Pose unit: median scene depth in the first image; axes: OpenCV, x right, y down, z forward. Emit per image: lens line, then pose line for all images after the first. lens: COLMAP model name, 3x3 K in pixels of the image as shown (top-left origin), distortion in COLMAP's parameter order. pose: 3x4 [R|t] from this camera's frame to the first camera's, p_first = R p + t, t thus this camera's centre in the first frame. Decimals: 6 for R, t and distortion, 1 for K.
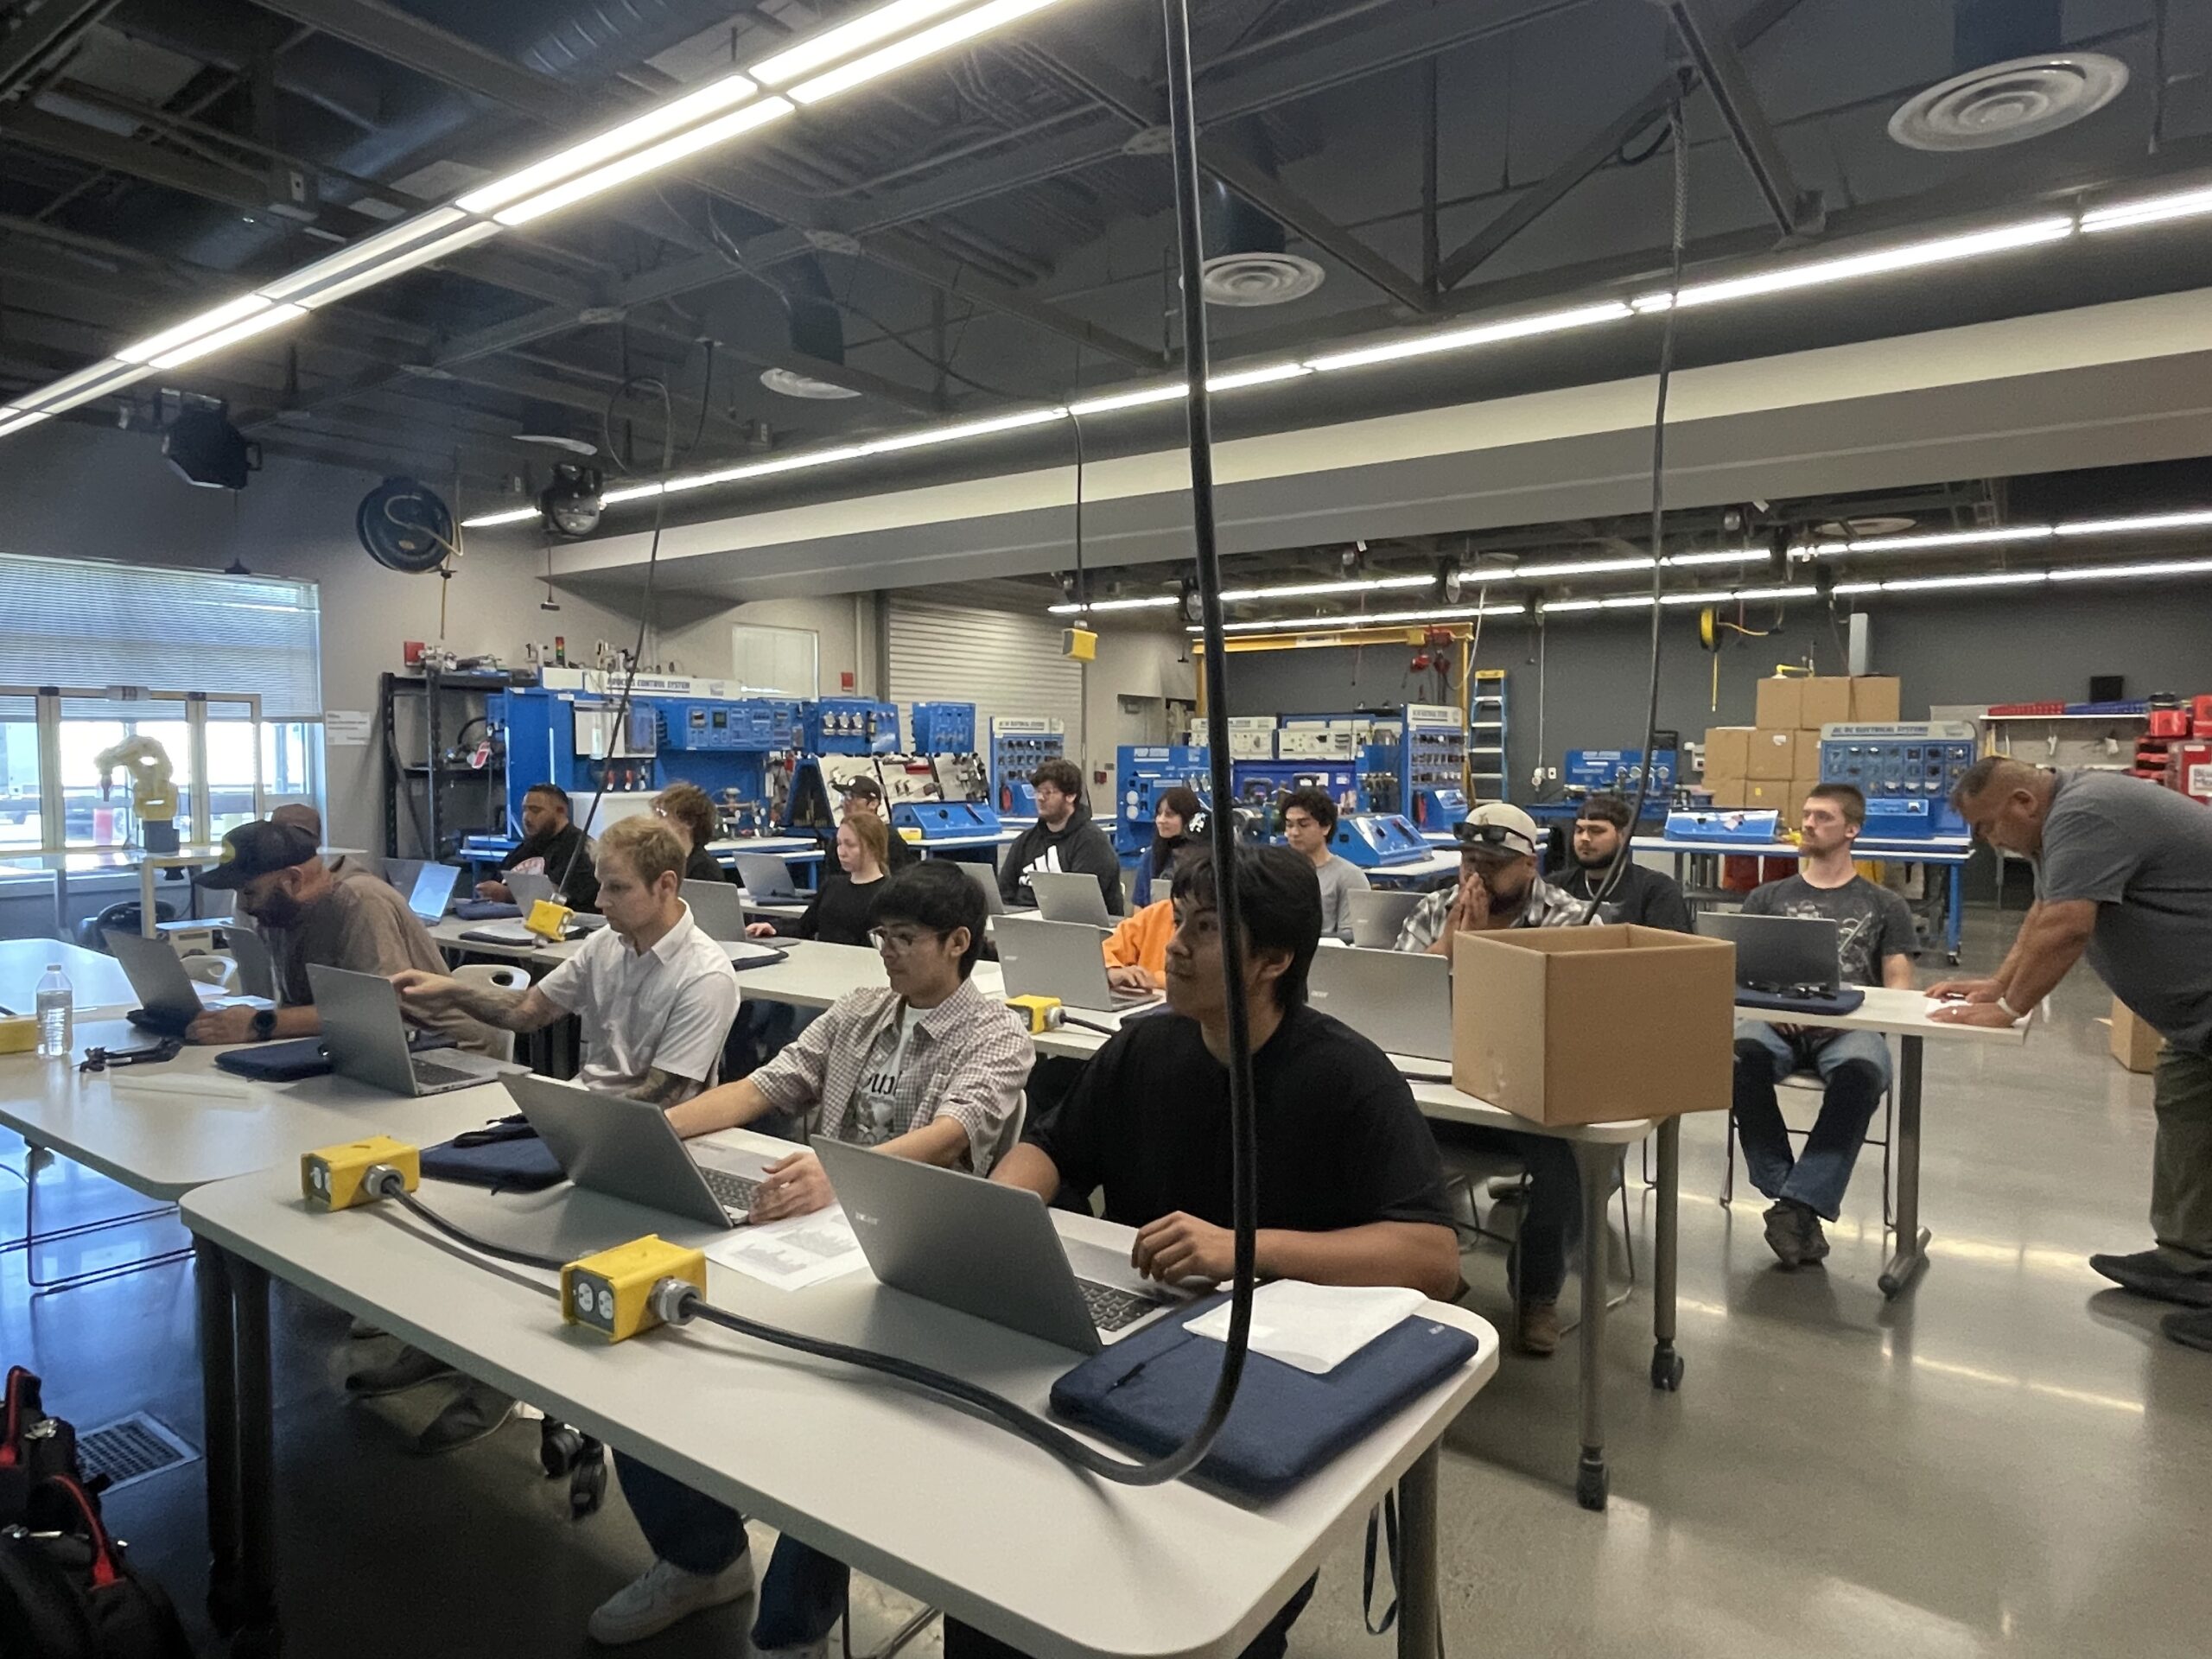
lens RADIAL K [[1333.1, 0, 1103.6], [0, 1333.1, 846.1], [0, 0, 1]] dist [-0.008372, 0.004445]
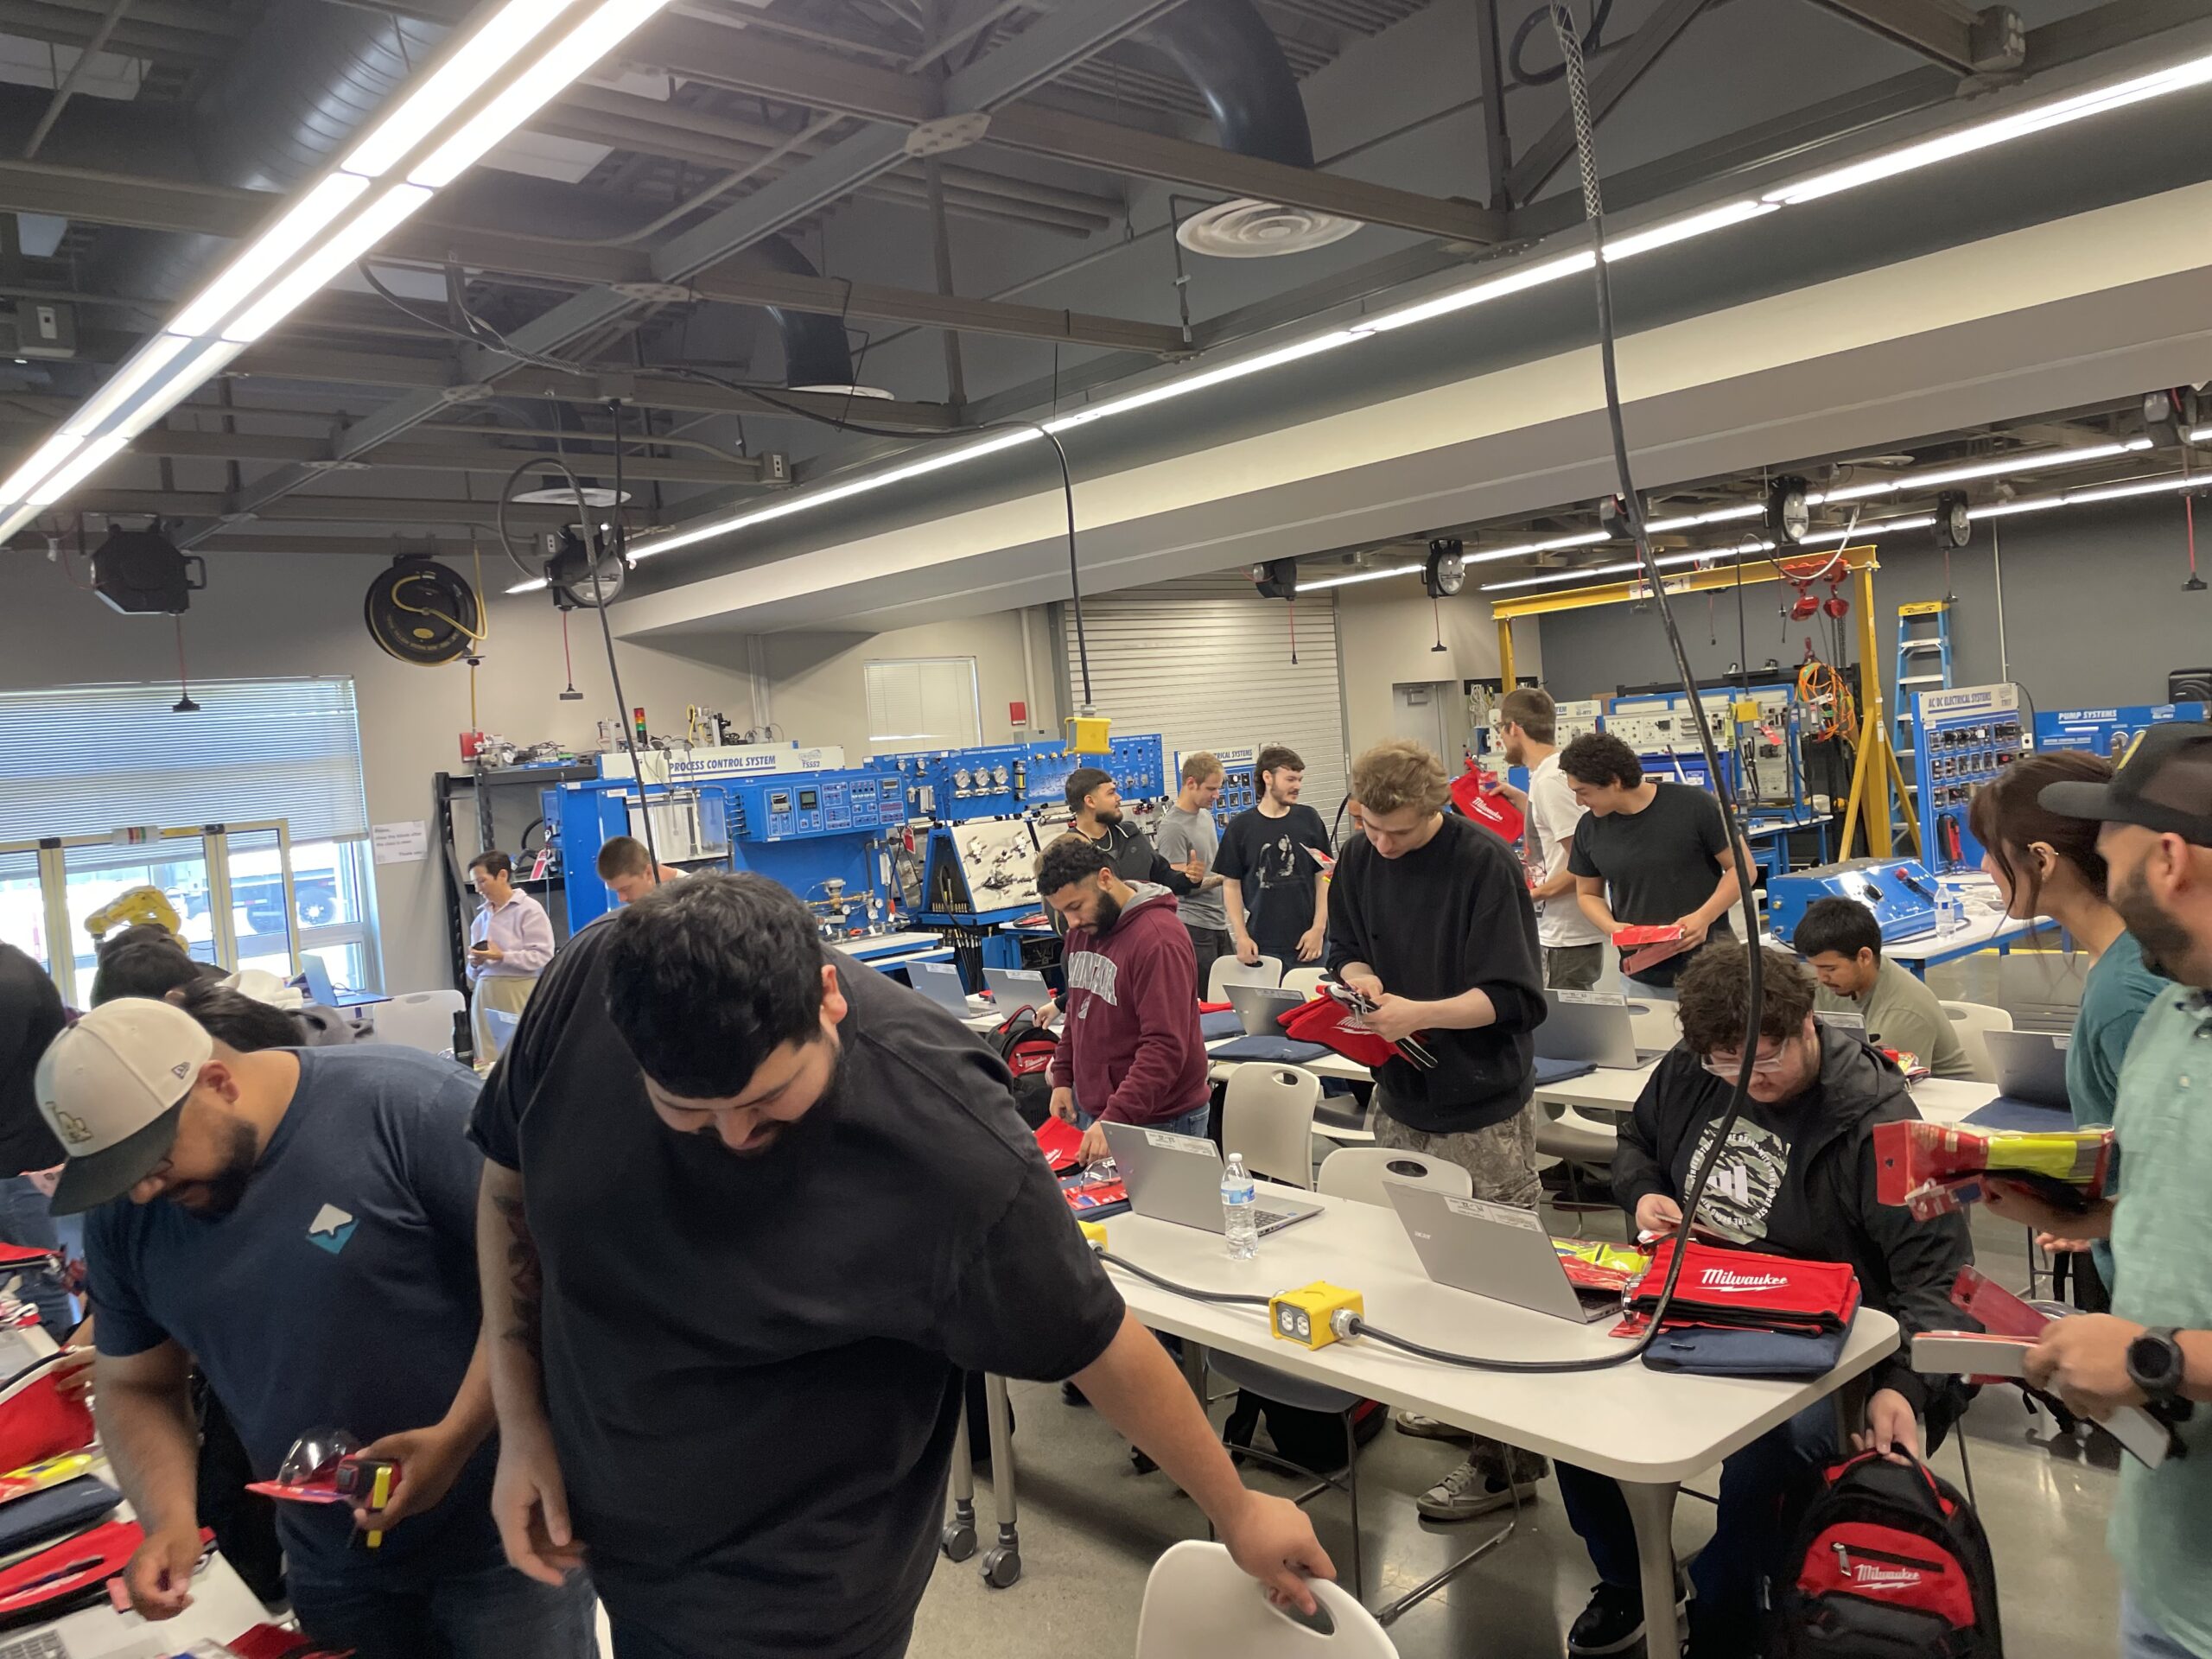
lens RADIAL K [[1680.8, 0, 1112.1], [0, 1680.8, 814.9], [0, 0, 1]] dist [0.047375, -0.042940]
pose [[0.973146, -0.072401, -0.218506, 0.114790], [0.067843, 0.997294, -0.028302, -0.043167], [0.219964, 0.012717, 0.975425, 0.037018]]
